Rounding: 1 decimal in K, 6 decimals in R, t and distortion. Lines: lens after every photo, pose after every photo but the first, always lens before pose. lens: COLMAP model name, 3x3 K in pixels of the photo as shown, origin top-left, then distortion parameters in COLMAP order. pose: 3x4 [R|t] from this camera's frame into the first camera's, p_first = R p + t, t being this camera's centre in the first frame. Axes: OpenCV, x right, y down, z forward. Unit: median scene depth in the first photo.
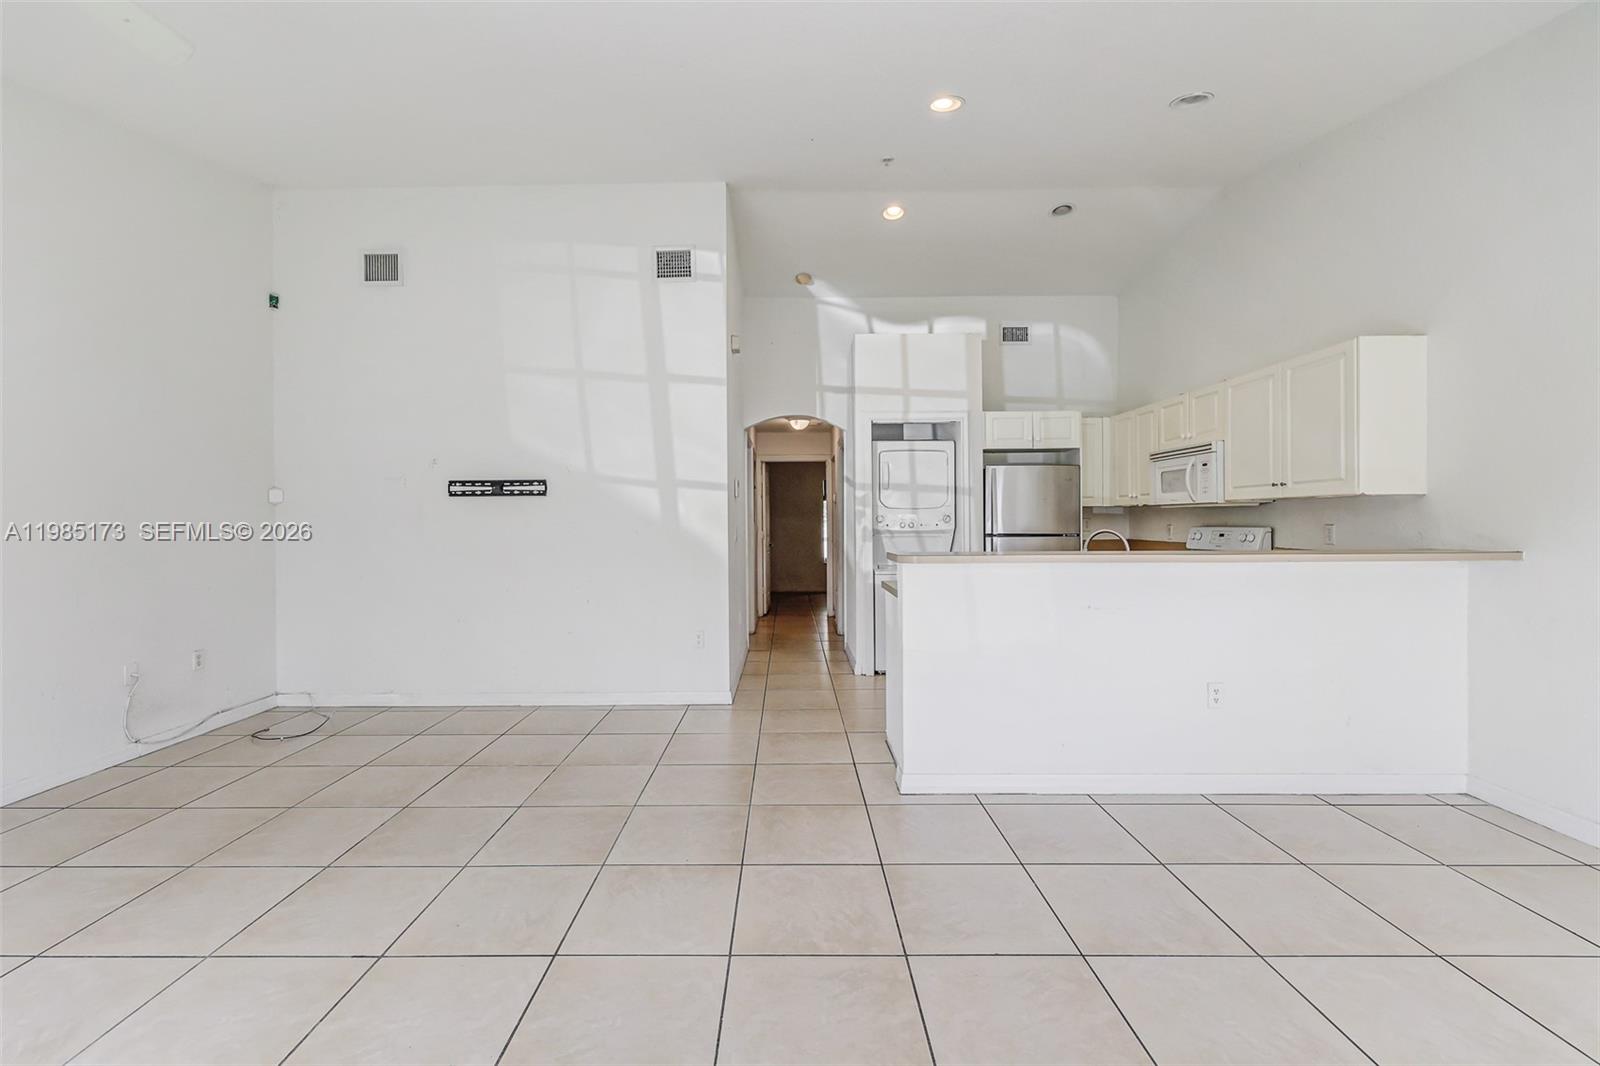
lens RADIAL K [[678.5, 0, 785.9], [0, 678.5, 519.9], [0, 0, 1]] dist [-0.001067, -0.000212]
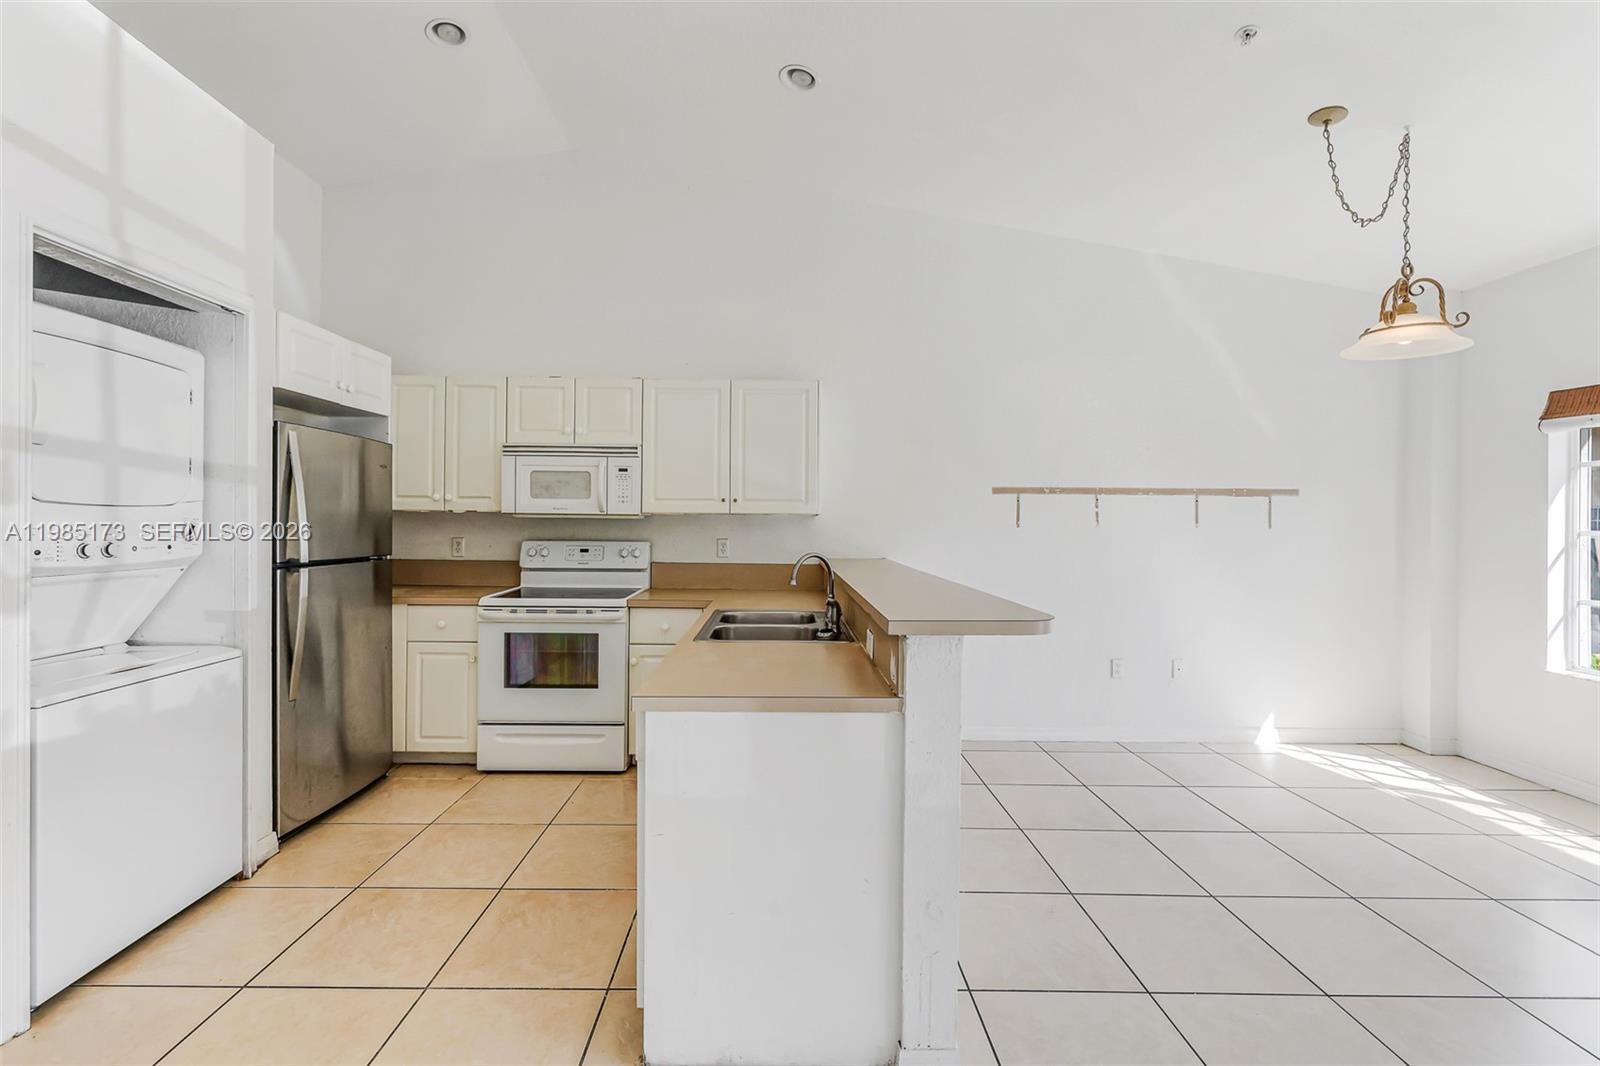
lens RADIAL K [[673.9, 0, 786.5], [0, 673.9, 521.6], [0, 0, 1]] dist [0.000174, 0.000212]
pose [[-0.017271, 0.006306, 0.999831, -0.227465], [-0.011857, 0.999908, -0.006512, -0.011940], [-0.999781, -0.011967, -0.017195, 0.759898]]
